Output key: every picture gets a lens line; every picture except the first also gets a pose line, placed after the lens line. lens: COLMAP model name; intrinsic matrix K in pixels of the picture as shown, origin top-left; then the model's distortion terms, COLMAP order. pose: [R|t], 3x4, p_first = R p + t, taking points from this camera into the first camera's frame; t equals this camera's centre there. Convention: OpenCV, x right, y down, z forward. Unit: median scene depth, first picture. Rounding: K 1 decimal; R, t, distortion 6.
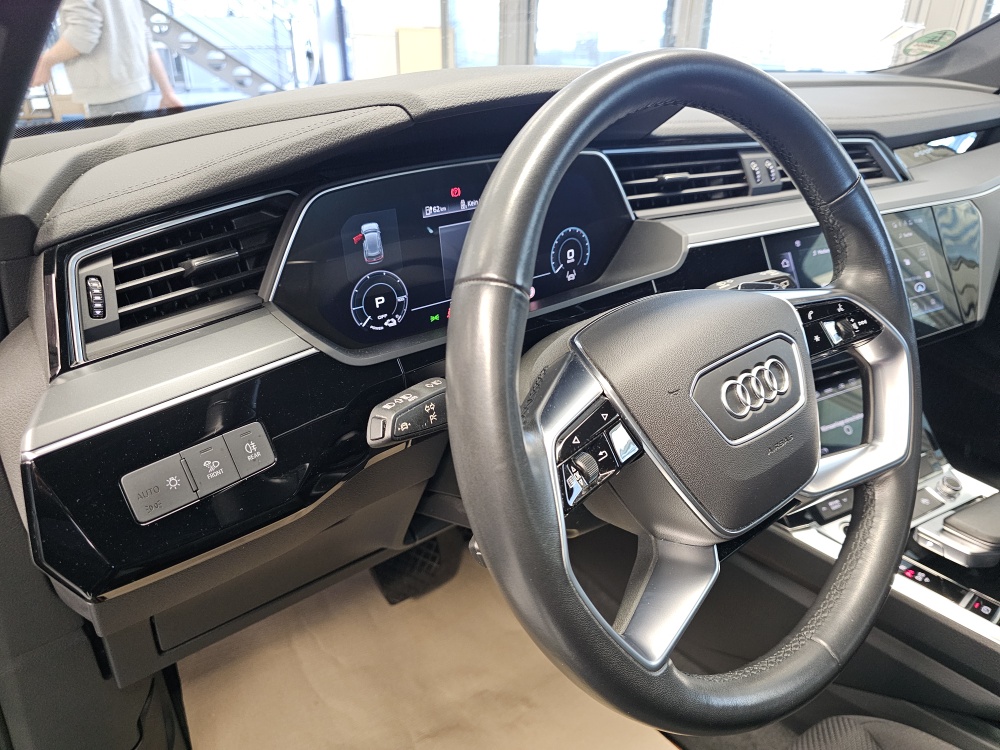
lens RADIAL K [[674.5, 0, 501.6], [0, 674.5, 366.7], [0, 0, 1]] dist [0.057366, -0.062638]
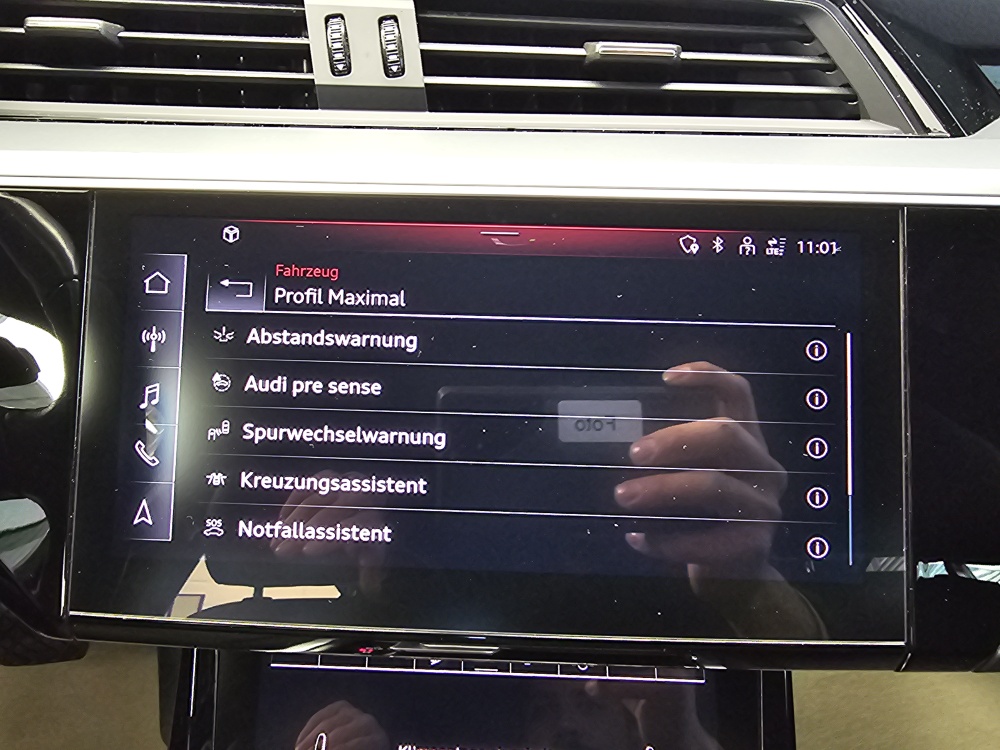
lens RADIAL K [[664.0, 0, 449.8], [0, 664.0, 371.3], [0, 0, 1]] dist [0.013120, -0.005850]
pose [[0.863127, 0.239871, -0.444380, 0.885021], [-0.232383, 0.969941, 0.072201, -0.212064], [0.448341, 0.040948, 0.892924, 0.984514]]
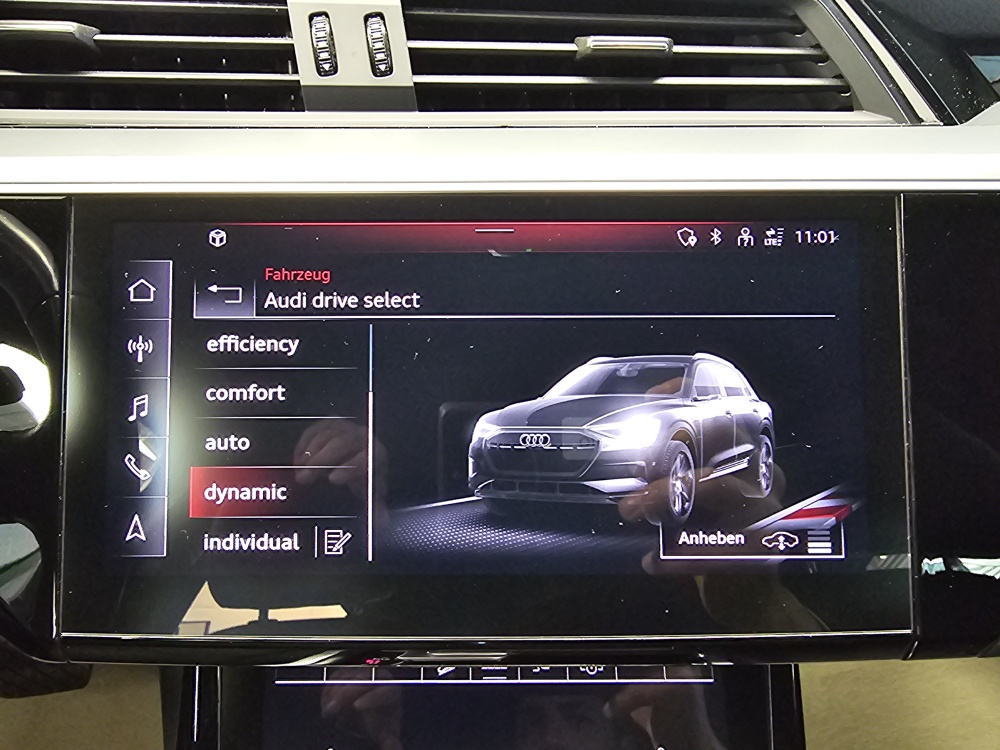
lens RADIAL K [[664.0, 0, 467.5], [0, 664.0, 394.6], [0, 0, 1]] dist [0.013120, -0.005850]
pose [[0.881015, 0.217565, -0.420094, 0.884543], [-0.204695, 0.975862, 0.076112, -0.202758], [0.426513, 0.018935, 0.904283, 0.993371]]
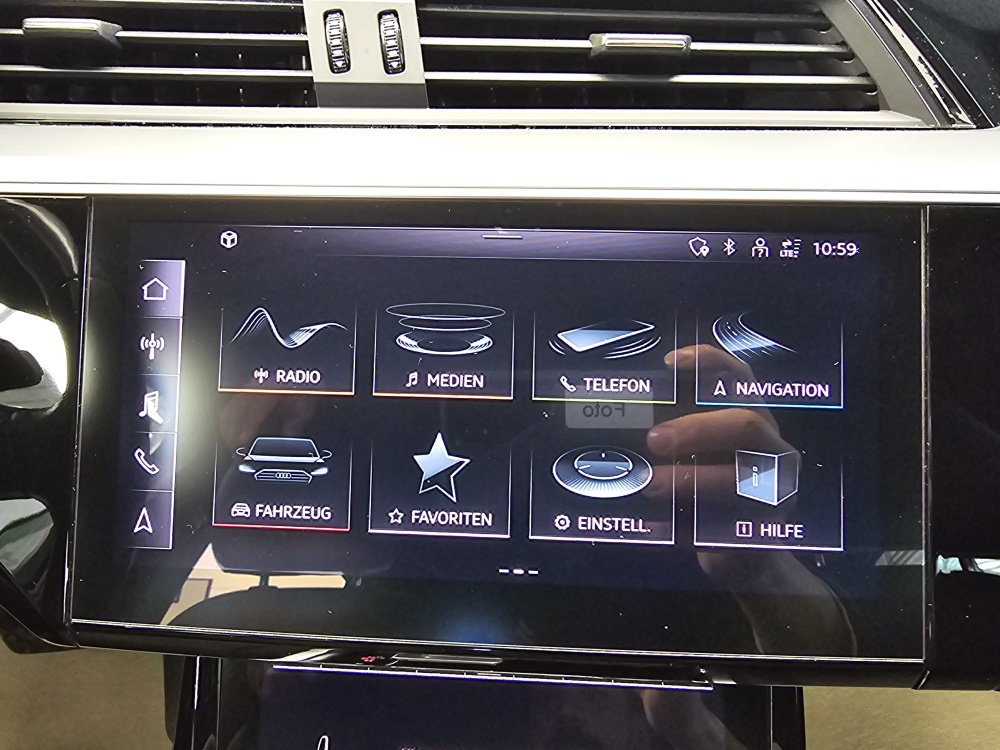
lens RADIAL K [[664.0, 0, 434.8], [0, 664.0, 368.4], [0, 0, 1]] dist [0.013120, -0.005850]
pose [[0.850296, 0.245451, -0.465565, 0.879934], [-0.227664, 0.969084, 0.095110, -0.224247], [0.474516, 0.025121, 0.879888, 0.992643]]
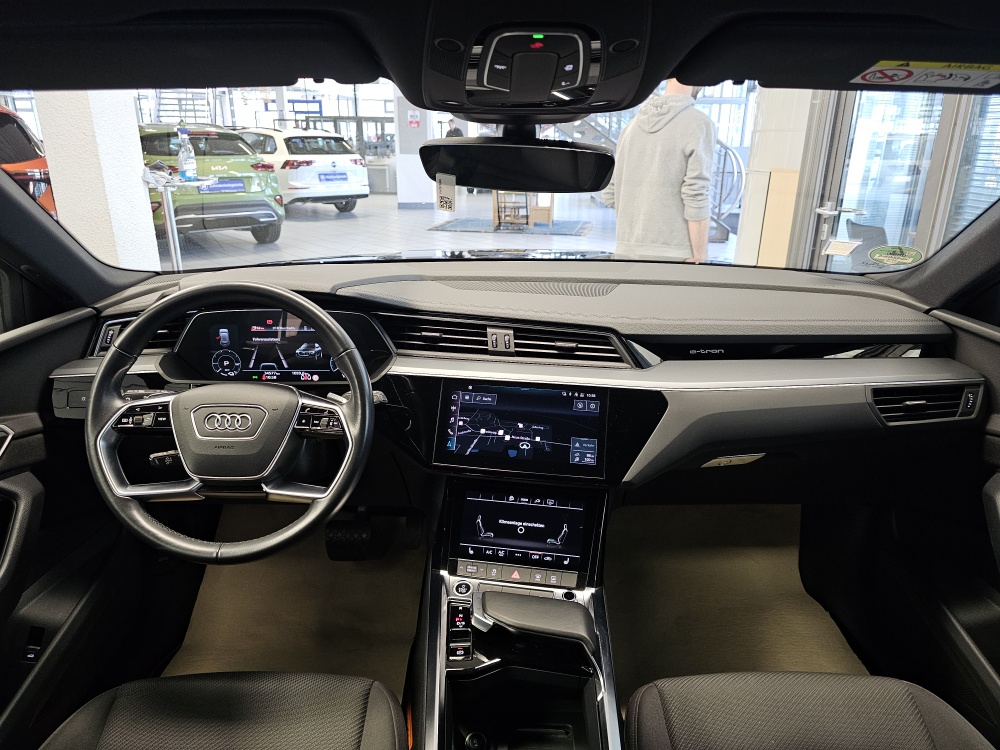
lens RADIAL K [[674.5, 0, 504.6], [0, 674.5, 366.3], [0, 0, 1]] dist [0.057366, -0.062638]
pose [[0.787576, 0.191966, -0.585554, 1.817783], [-0.276588, 0.959265, -0.057531, -0.206041], [0.550658, 0.207268, 0.808589, -0.304250]]
